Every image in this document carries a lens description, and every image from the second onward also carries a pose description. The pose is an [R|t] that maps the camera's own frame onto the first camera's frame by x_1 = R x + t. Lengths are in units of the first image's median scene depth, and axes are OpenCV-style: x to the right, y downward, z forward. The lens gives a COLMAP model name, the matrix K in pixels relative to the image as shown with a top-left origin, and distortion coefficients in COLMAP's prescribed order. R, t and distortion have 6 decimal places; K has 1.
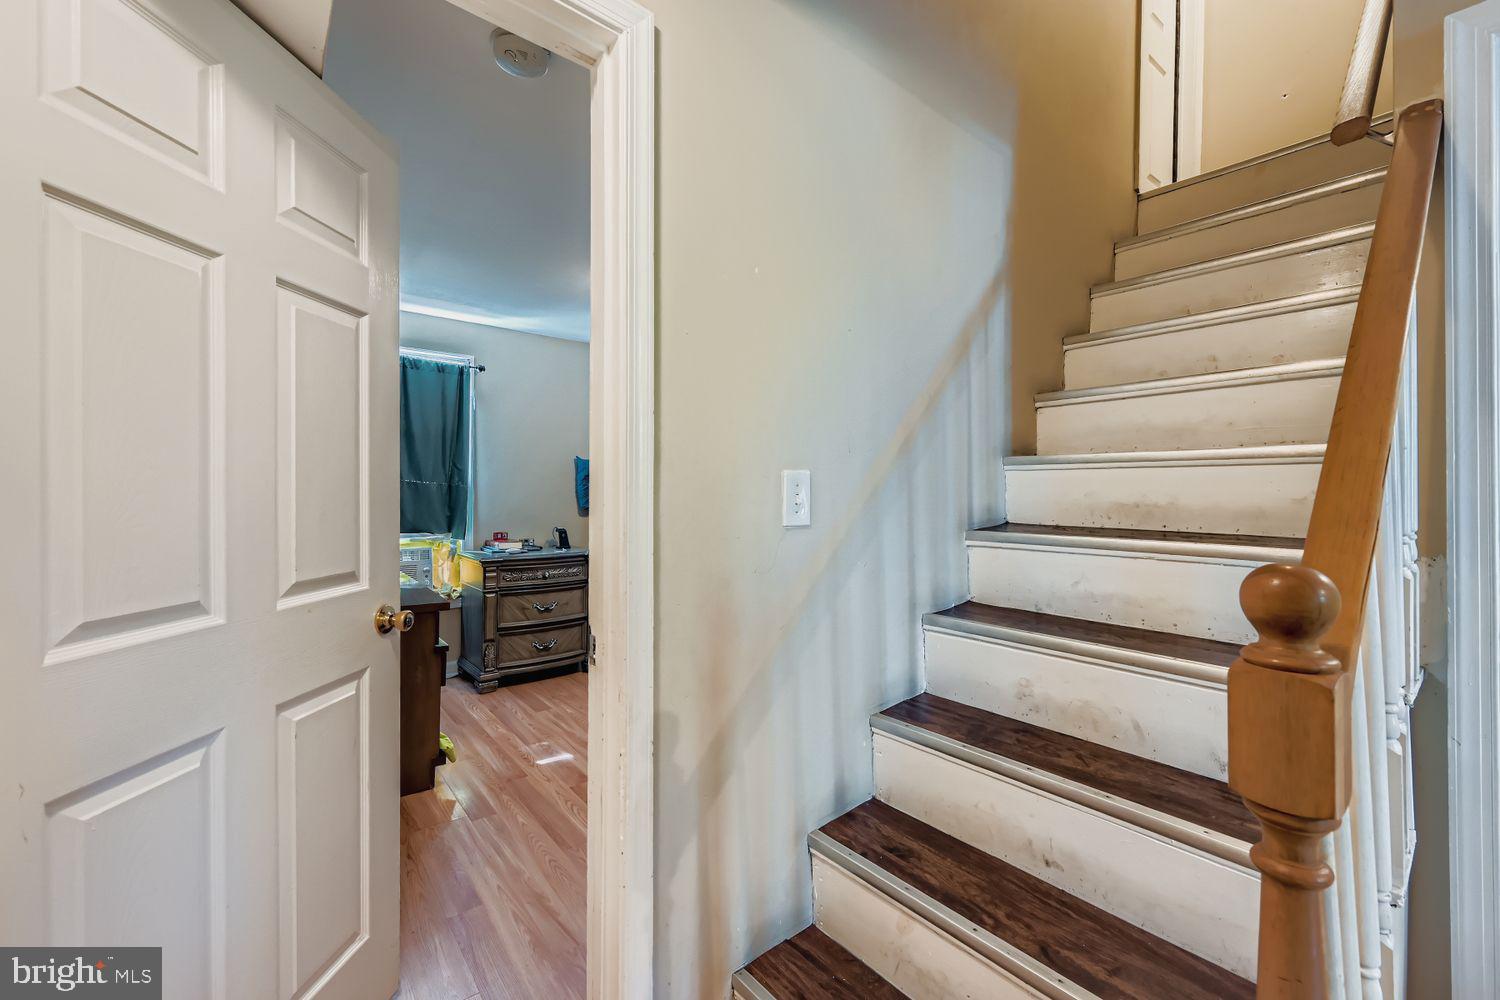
lens RADIAL K [[608.8, 0, 757.0], [0, 608.8, 512.3], [0, 0, 1]] dist [0.000853, 0.000155]
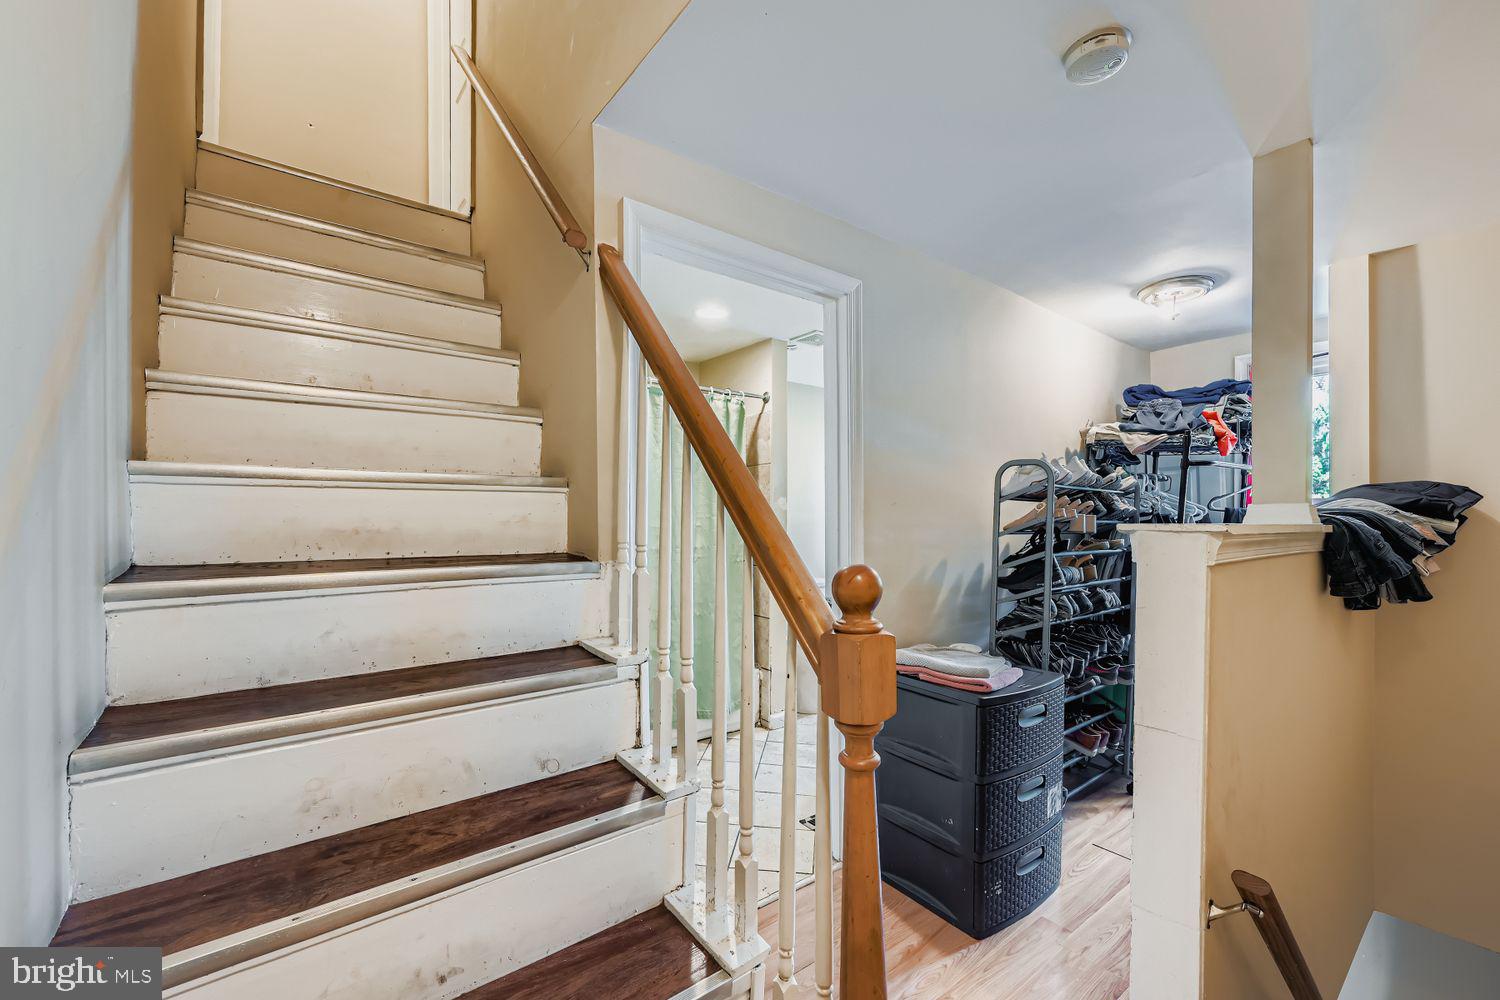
lens RADIAL K [[608.8, 0, 757.0], [0, 608.8, 512.3], [0, 0, 1]] dist [0.000853, 0.000155]
pose [[0.024329, -0.005100, 0.999691, -0.265874], [0.031072, 0.999508, 0.004343, -0.028220], [-0.999221, 0.030956, 0.024476, 0.455981]]
